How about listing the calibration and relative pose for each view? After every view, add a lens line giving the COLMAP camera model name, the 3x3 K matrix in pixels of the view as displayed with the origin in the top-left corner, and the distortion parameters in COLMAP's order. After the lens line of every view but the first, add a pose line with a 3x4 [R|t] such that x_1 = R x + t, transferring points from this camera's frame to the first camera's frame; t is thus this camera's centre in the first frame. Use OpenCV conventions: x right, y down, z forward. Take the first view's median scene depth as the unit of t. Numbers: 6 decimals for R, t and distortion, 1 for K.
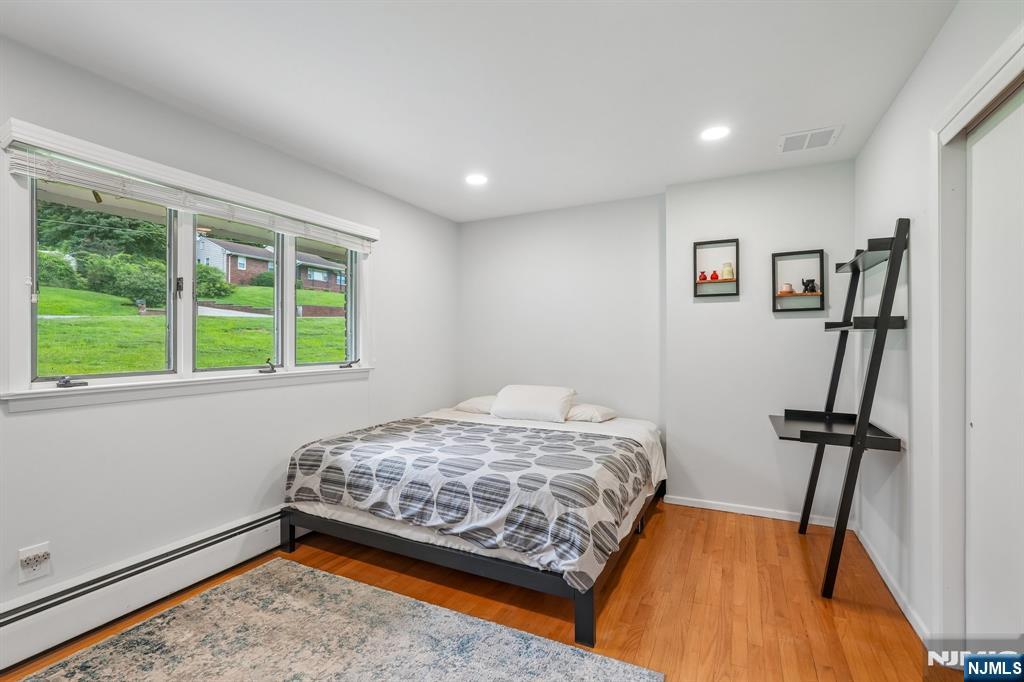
lens RADIAL K [[453.9, 0, 507.5], [0, 453.9, 343.6], [0, 0, 1]] dist [-0.009623, 0.004753]
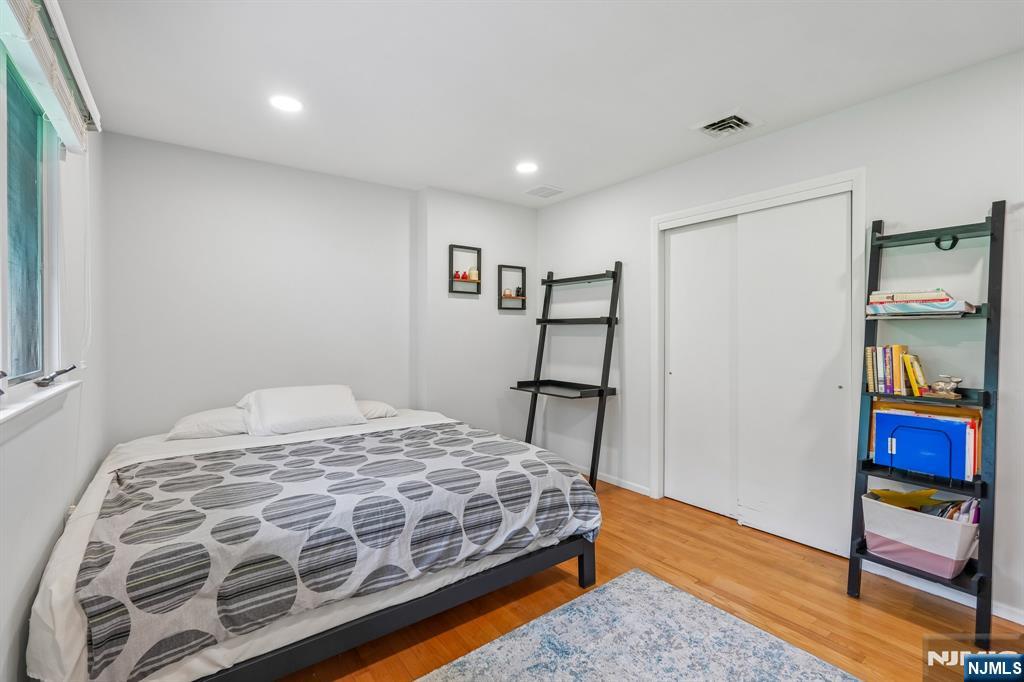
lens RADIAL K [[453.9, 0, 508.2], [0, 453.9, 337.1], [0, 0, 1]] dist [-0.009623, 0.004753]
pose [[0.449026, -0.006594, 0.893494, -0.787888], [0.001868, 0.999978, 0.006441, 0.003327], [-0.893517, -0.001223, 0.449029, 0.528137]]
